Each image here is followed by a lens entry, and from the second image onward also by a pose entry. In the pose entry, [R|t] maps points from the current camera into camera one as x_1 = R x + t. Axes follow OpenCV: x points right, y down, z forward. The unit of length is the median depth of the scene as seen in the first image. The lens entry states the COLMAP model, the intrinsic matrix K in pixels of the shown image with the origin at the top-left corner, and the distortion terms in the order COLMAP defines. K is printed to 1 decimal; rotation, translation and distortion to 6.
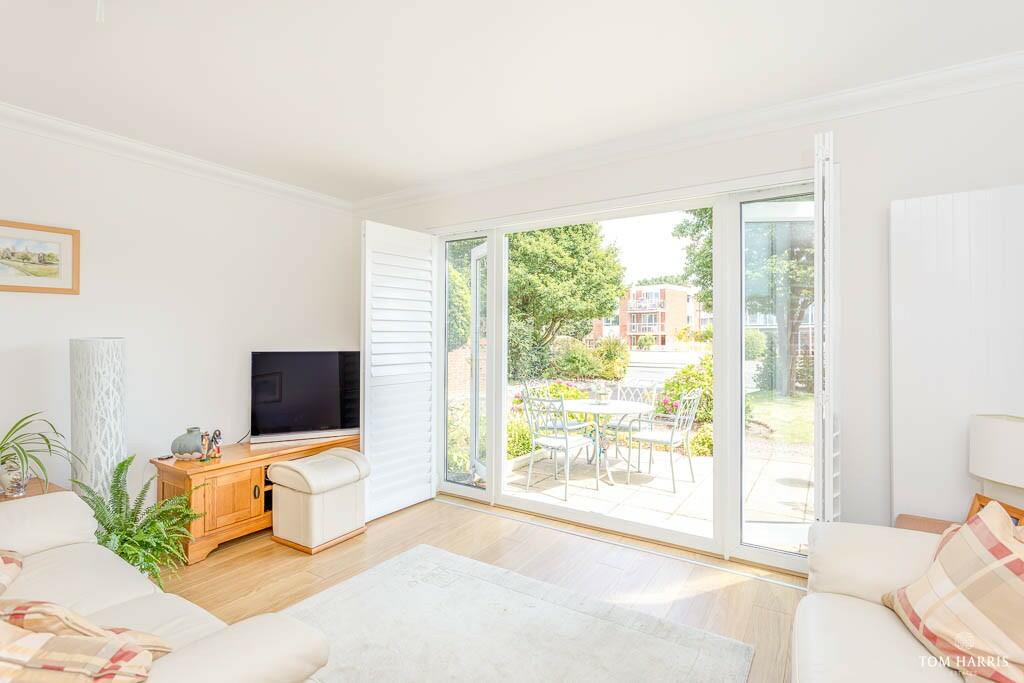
lens RADIAL K [[493.2, 0, 520.0], [0, 493.2, 340.2], [0, 0, 1]] dist [0.033969, -0.000208]
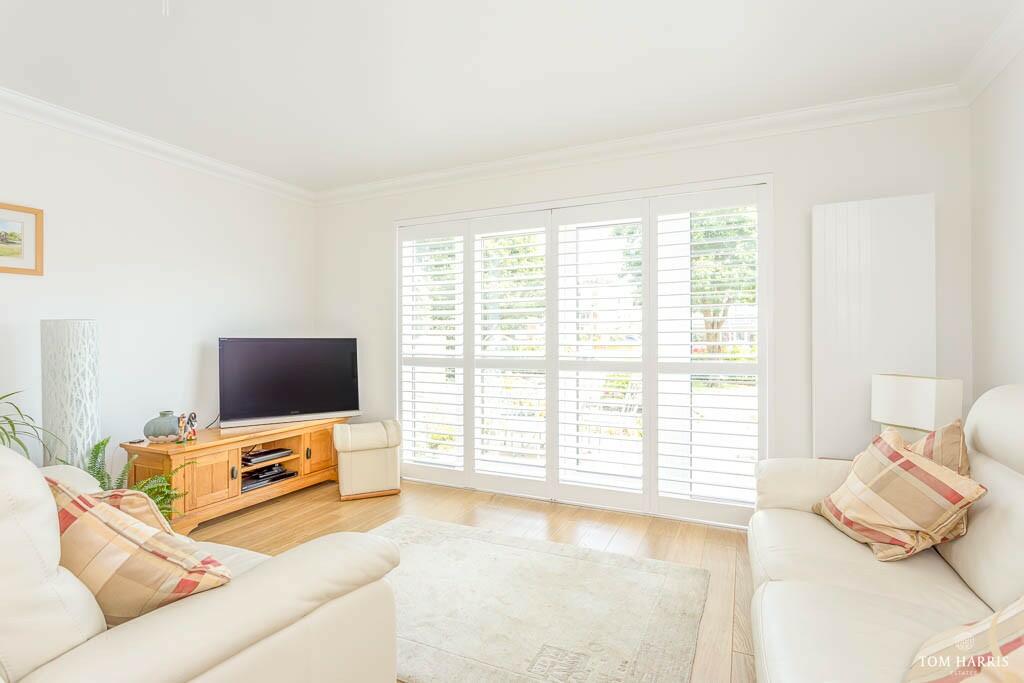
lens RADIAL K [[493.2, 0, 512.6], [0, 493.2, 341.7], [0, 0, 1]] dist [0.033969, -0.000208]
pose [[0.993054, -0.000002, 0.117660, -0.086666], [-0.000369, 0.999995, 0.003134, 0.034060], [-0.117659, -0.003156, 0.993049, -0.080337]]
